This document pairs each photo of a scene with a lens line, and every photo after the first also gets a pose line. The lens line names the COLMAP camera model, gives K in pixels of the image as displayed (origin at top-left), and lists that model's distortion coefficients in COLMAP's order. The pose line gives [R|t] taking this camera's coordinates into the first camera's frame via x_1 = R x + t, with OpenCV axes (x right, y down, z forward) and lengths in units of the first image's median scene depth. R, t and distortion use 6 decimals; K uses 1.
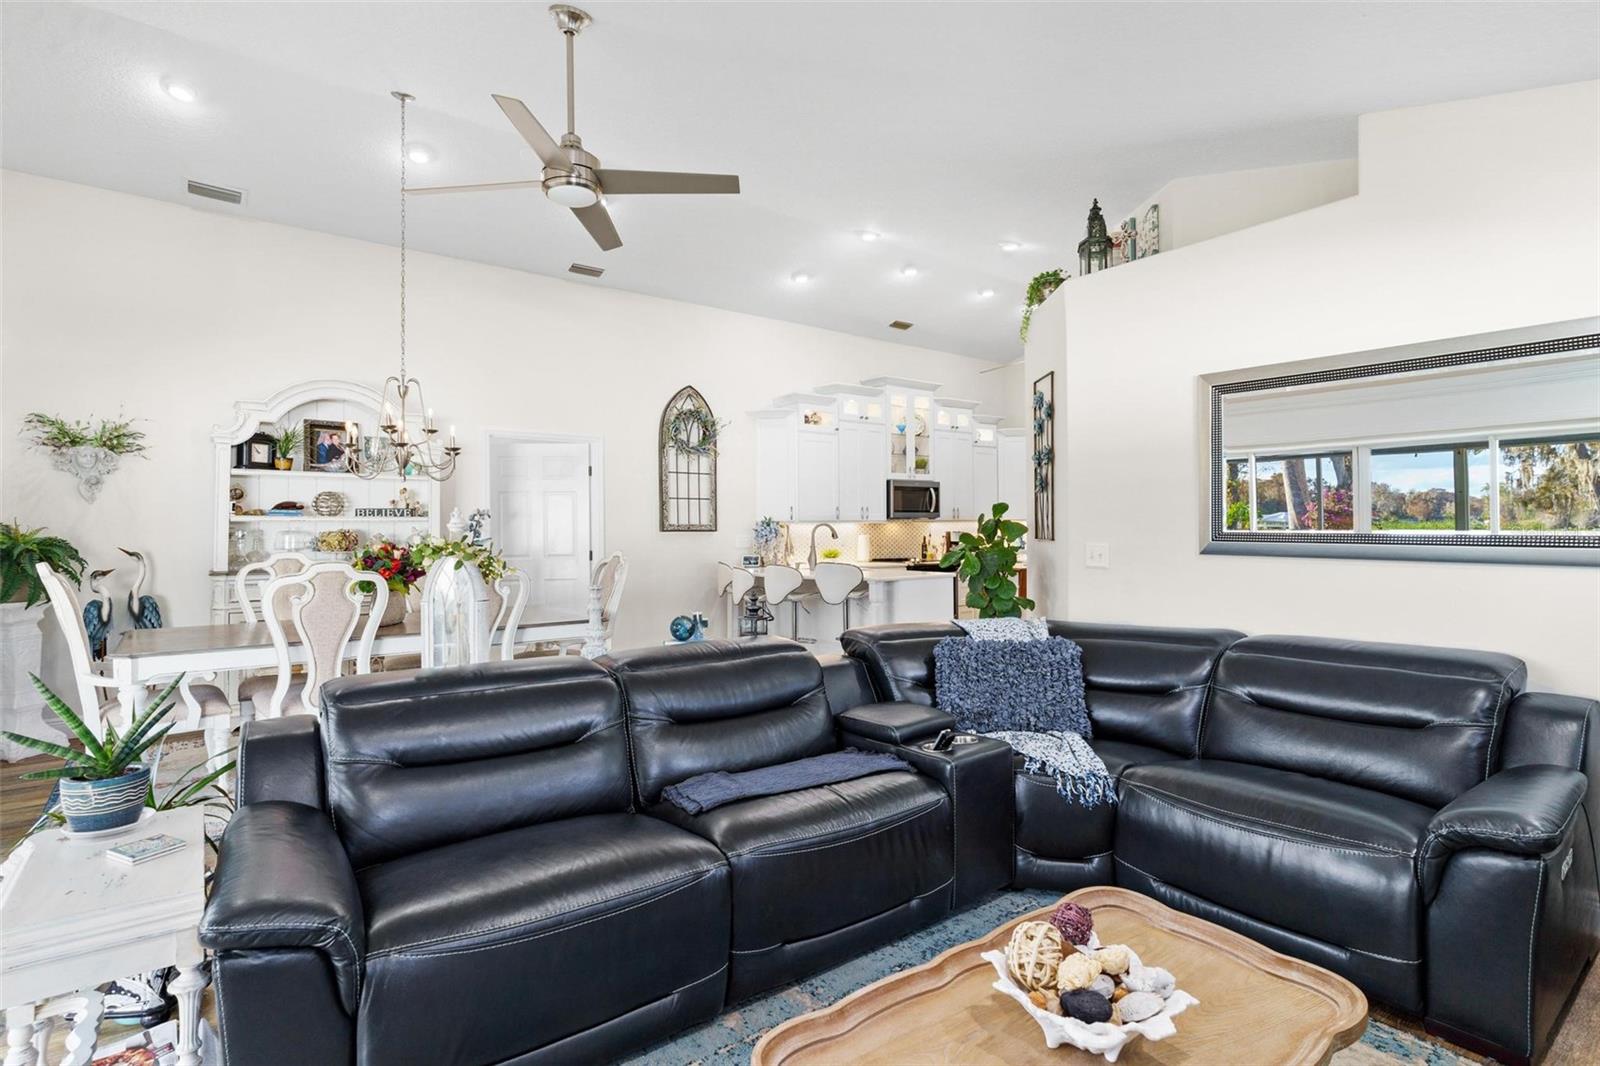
lens RADIAL K [[777.9, 0, 800.0], [0, 777.9, 533.0], [0, 0, 1]] dist [-0.000131, -0.000228]
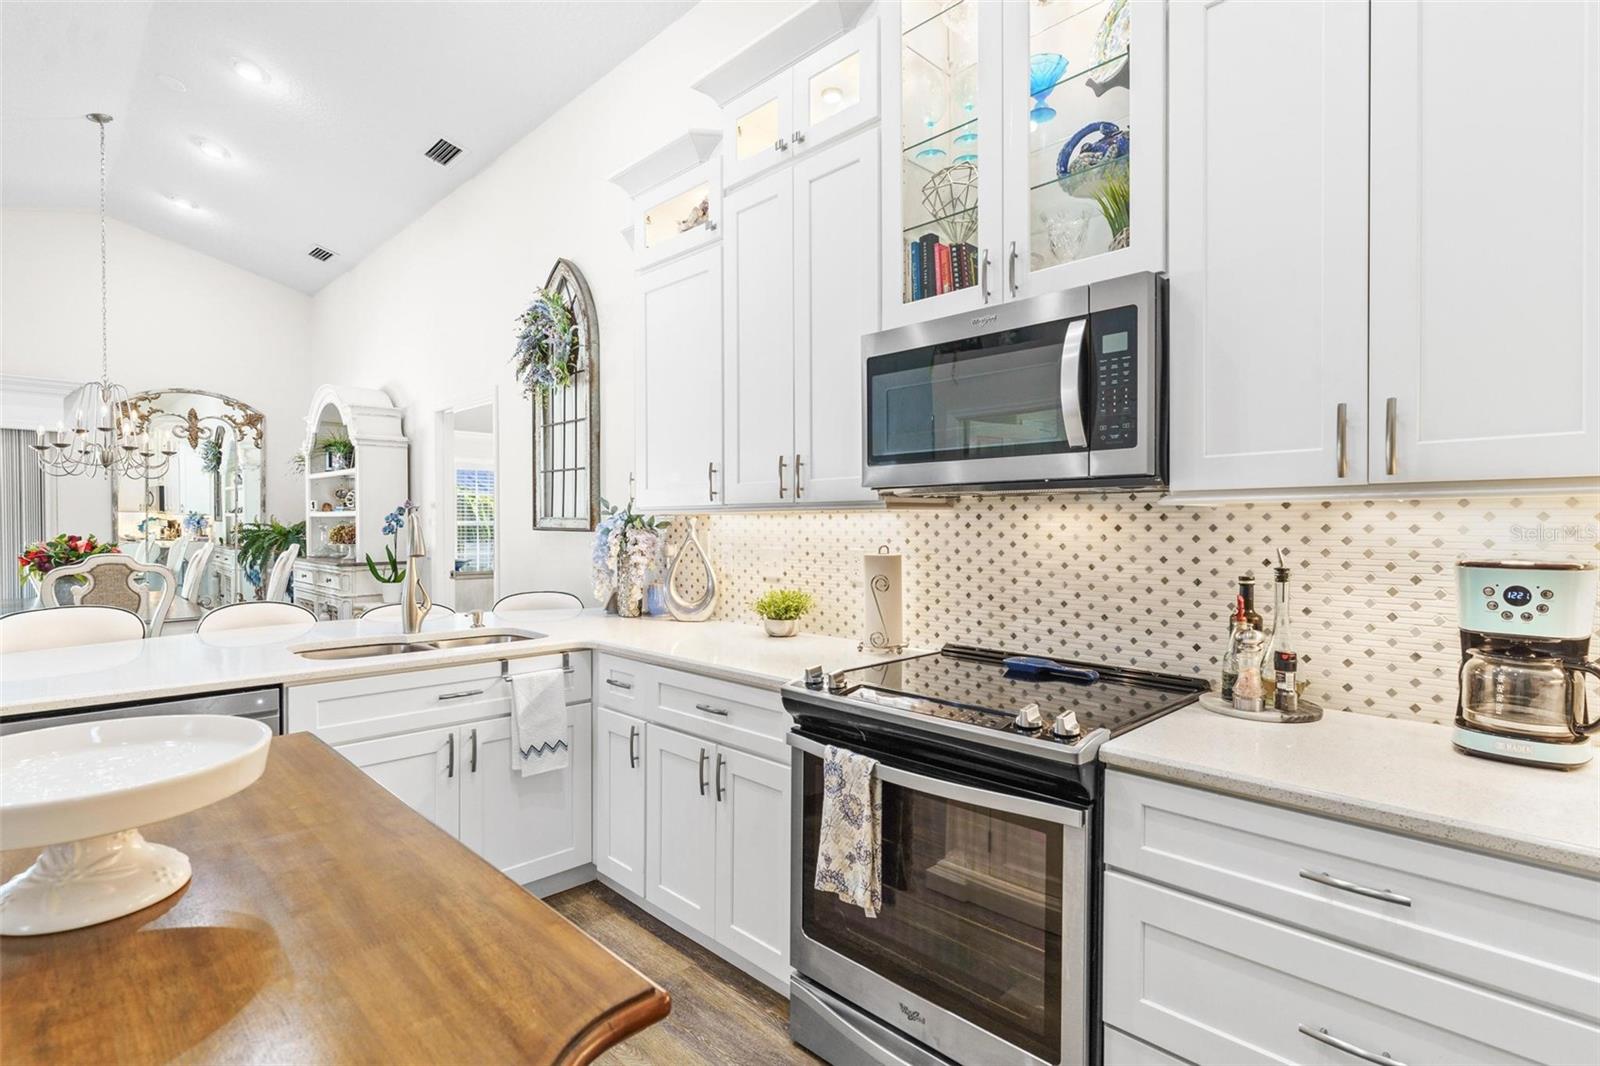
lens RADIAL K [[780.4, 0, 798.1], [0, 780.4, 537.2], [0, 0, 1]] dist [-0.000143, 0.000257]
pose [[0.124774, 0.021636, -0.991949, 0.374680], [-0.010854, 0.999732, 0.020441, -0.008879], [0.992126, 0.008216, 0.124976, 0.984631]]
